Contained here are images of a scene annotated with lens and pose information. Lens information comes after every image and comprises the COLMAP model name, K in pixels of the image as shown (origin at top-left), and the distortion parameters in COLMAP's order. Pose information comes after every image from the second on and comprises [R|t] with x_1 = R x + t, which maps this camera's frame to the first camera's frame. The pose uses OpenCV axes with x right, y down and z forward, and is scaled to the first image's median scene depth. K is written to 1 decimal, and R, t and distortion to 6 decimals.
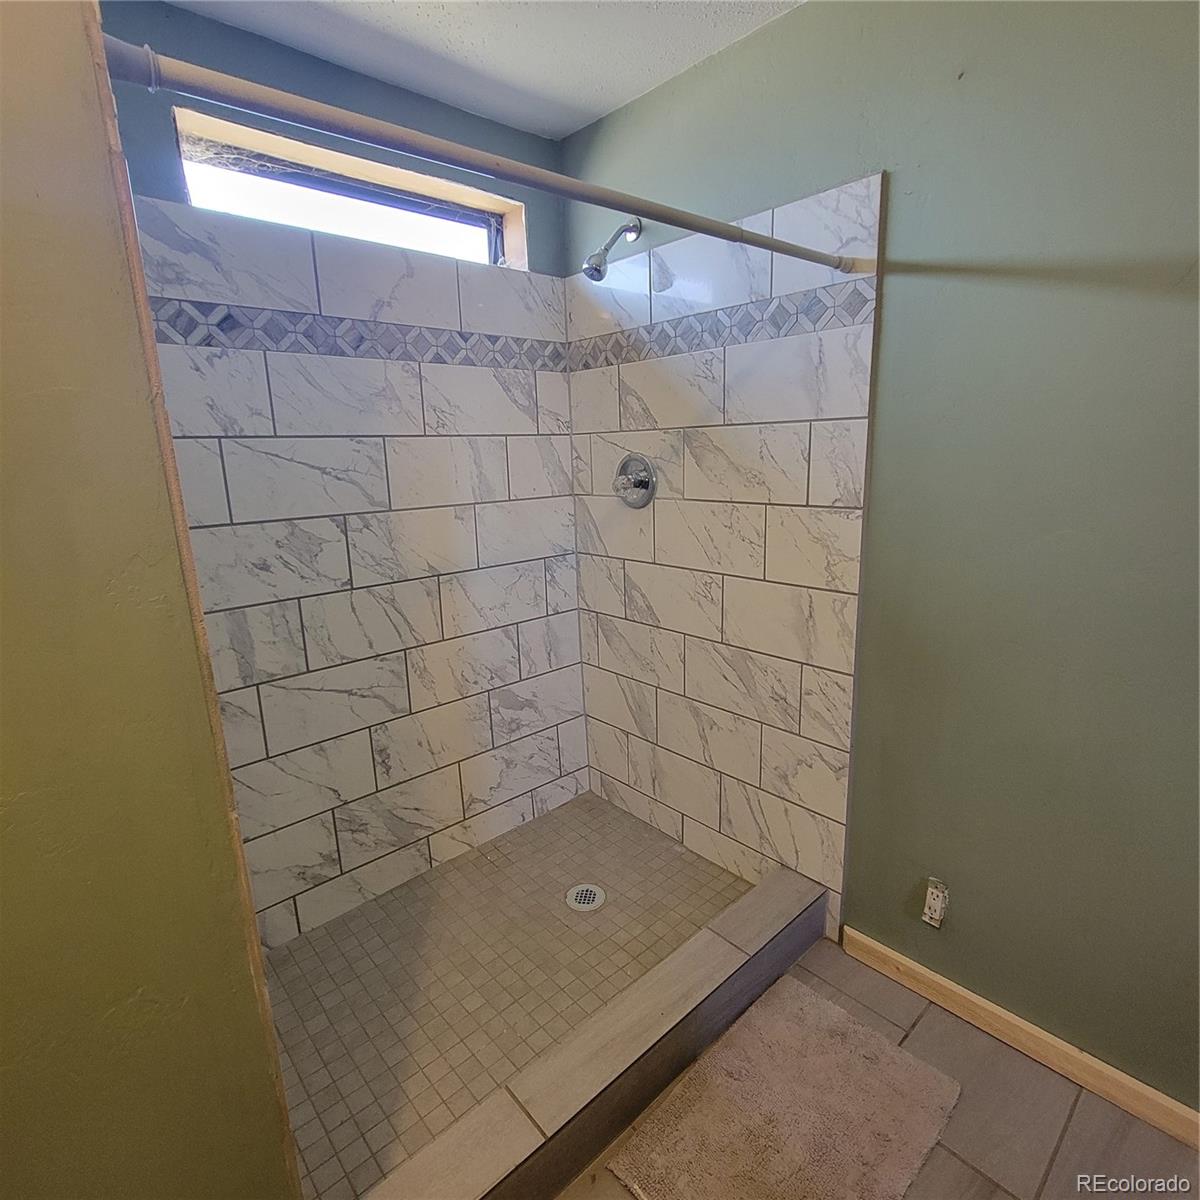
lens RADIAL K [[652.4, 0, 599.2], [0, 652.4, 596.6], [0, 0, 1]] dist [0.003105, -0.000862]
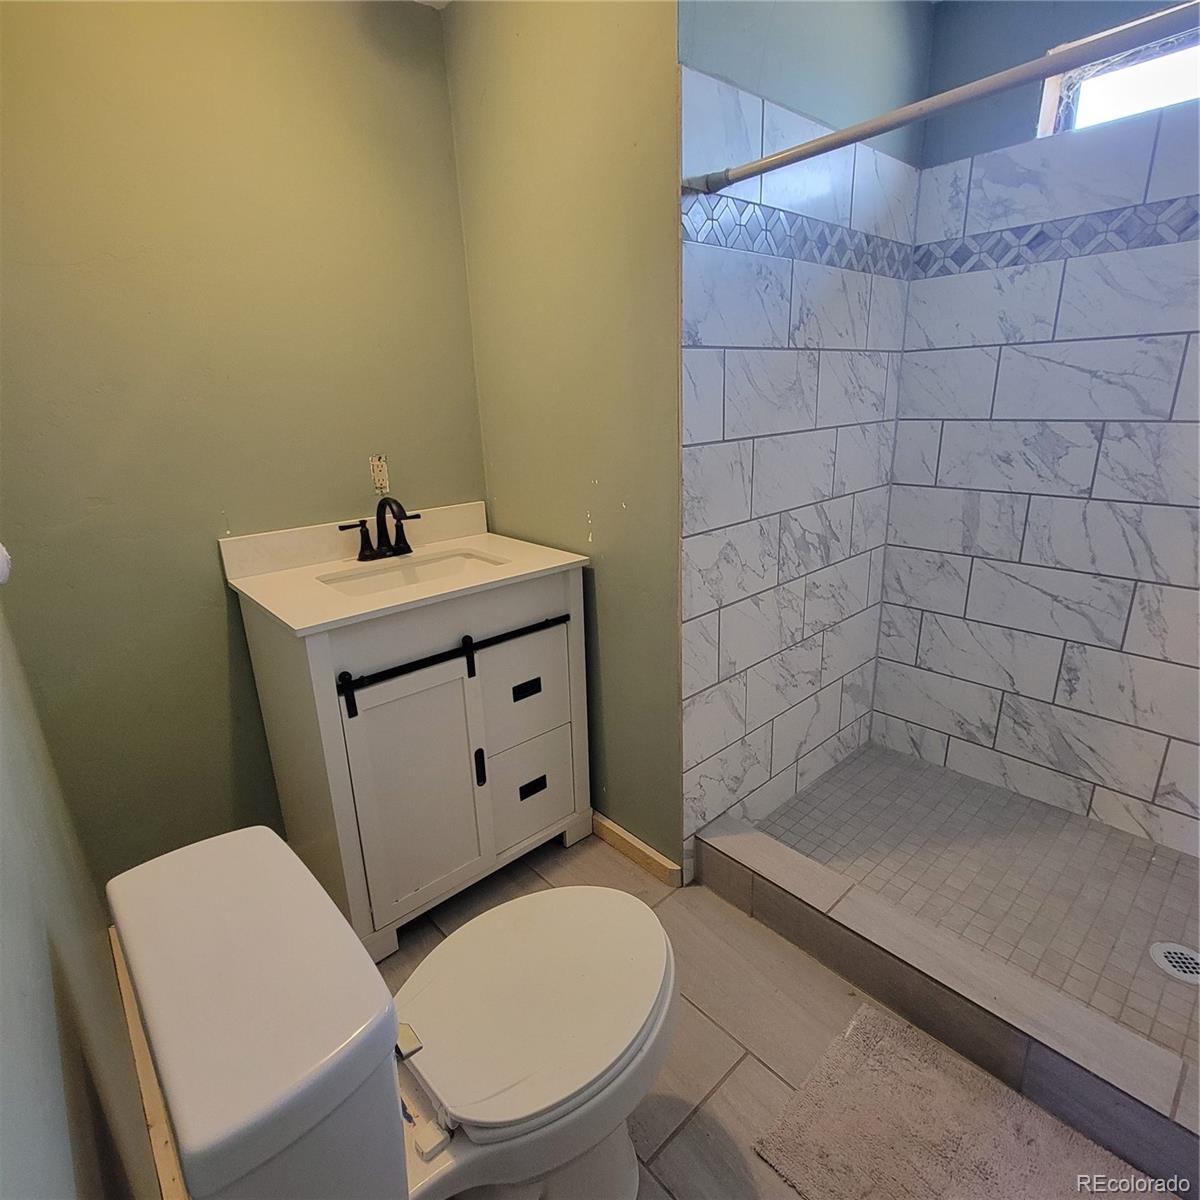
lens RADIAL K [[652.4, 0, 599.2], [0, 652.4, 596.6], [0, 0, 1]] dist [0.003105, -0.000862]
pose [[-0.003960, 0.331532, -0.943436, 0.621911], [-0.183094, 0.927254, 0.326614, -0.062770], [0.983087, 0.174031, 0.057030, 0.248389]]
